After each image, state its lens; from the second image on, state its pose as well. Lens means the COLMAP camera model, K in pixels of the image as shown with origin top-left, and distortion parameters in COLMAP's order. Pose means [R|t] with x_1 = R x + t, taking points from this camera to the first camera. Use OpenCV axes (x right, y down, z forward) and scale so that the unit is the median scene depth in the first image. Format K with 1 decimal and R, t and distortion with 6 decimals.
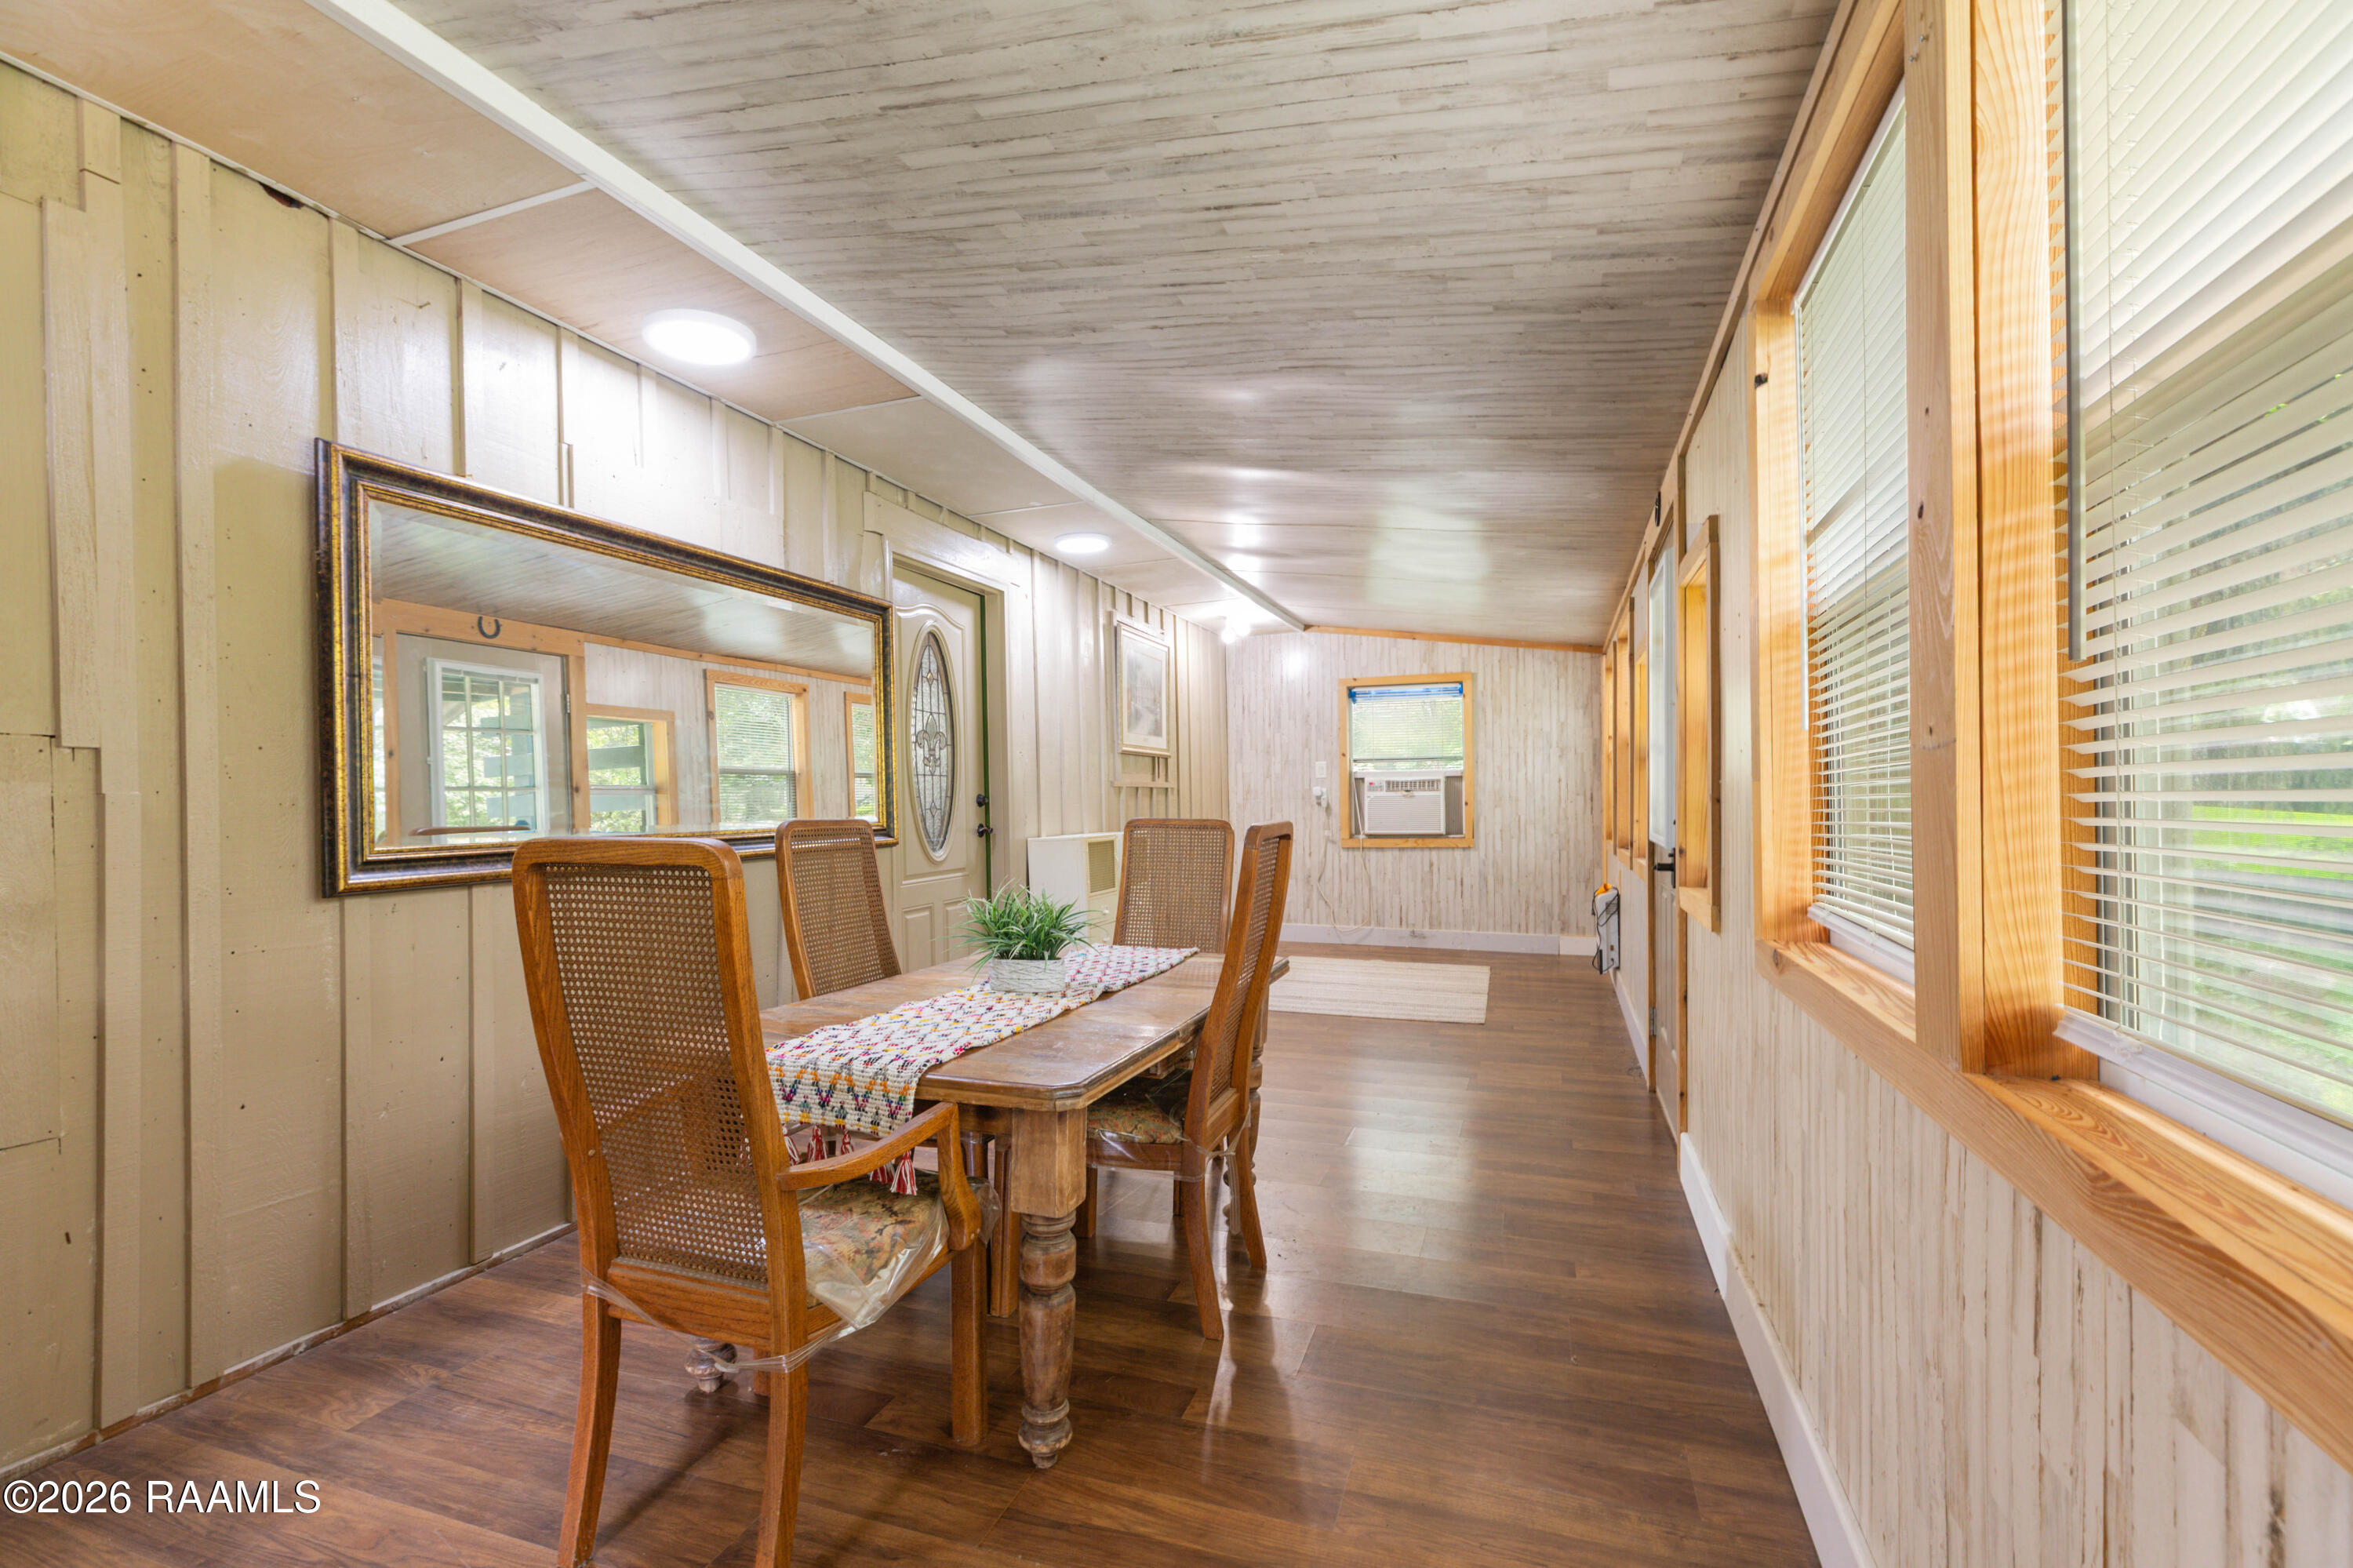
lens RADIAL K [[1021.5, 0, 1176.5], [0, 1021.5, 784.0], [0, 0, 1]] dist [0.000503, 0.000397]
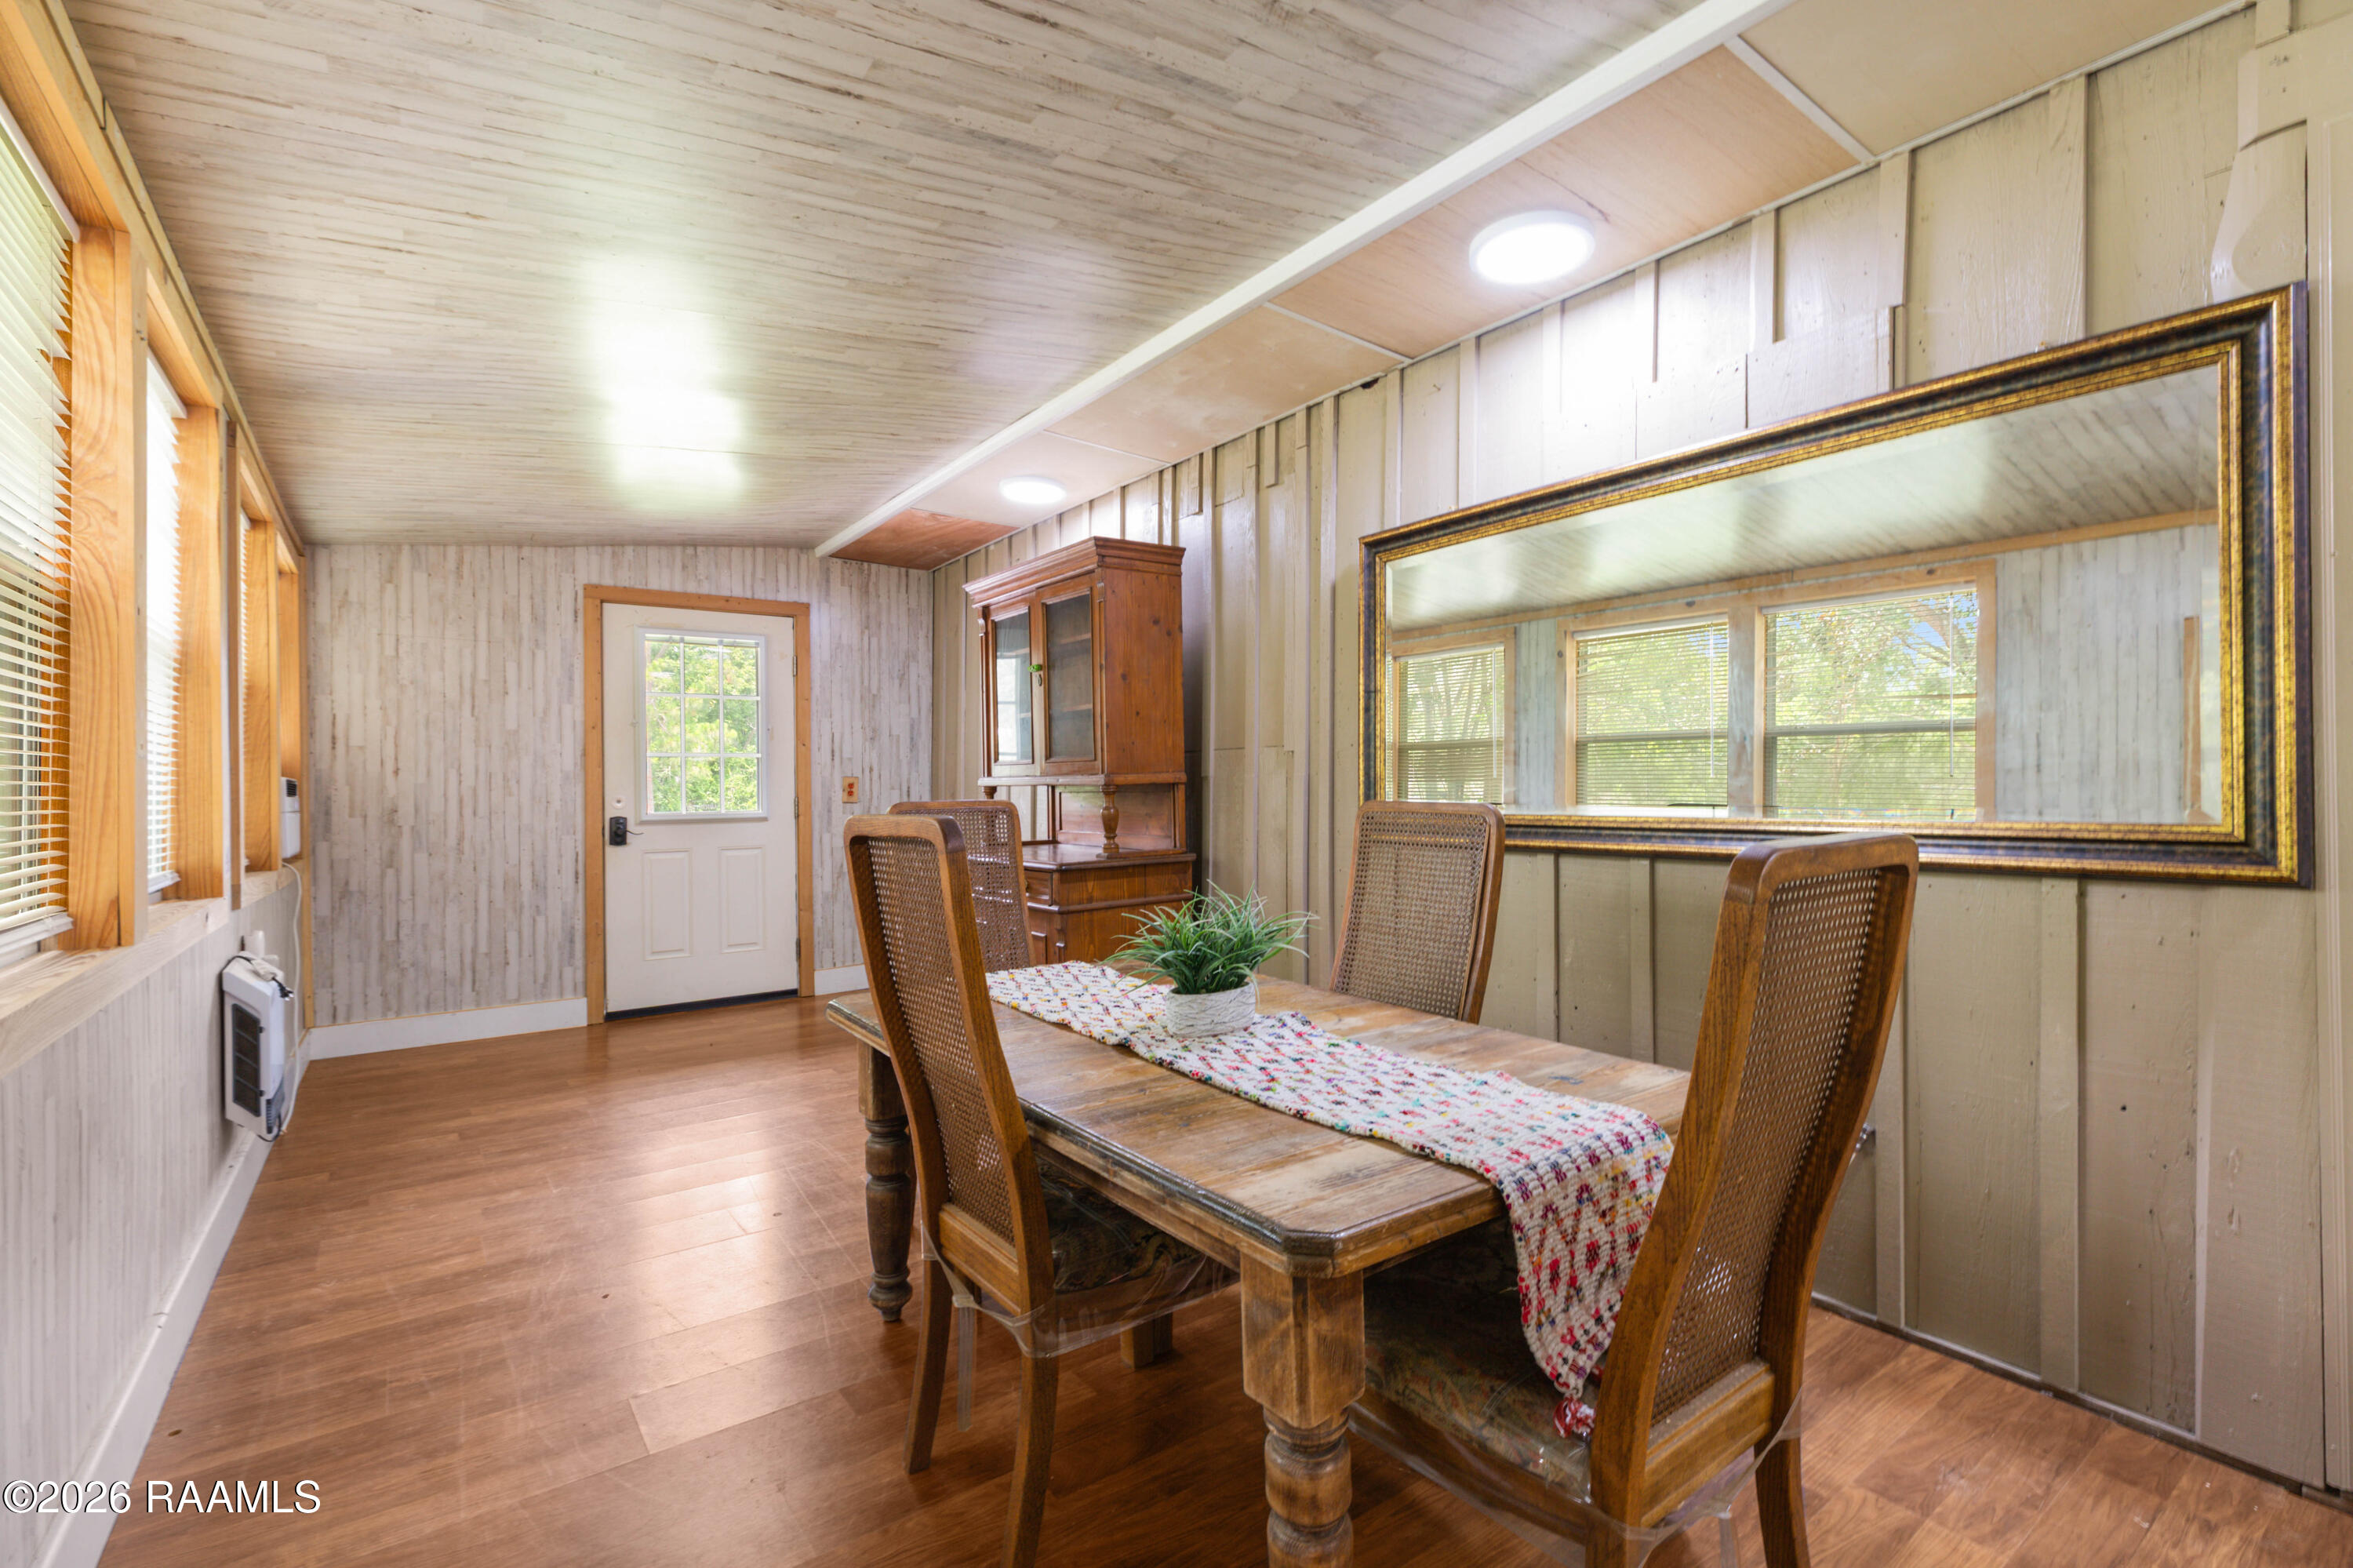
lens RADIAL K [[1021.5, 0, 1176.5], [0, 1021.5, 784.0], [0, 0, 1]] dist [0.000503, 0.000397]
pose [[-0.546125, 0.009993, -0.837644, 0.596683], [0.022827, 0.999735, -0.002955, 0.027252], [0.837393, -0.020735, -0.546208, 1.631983]]
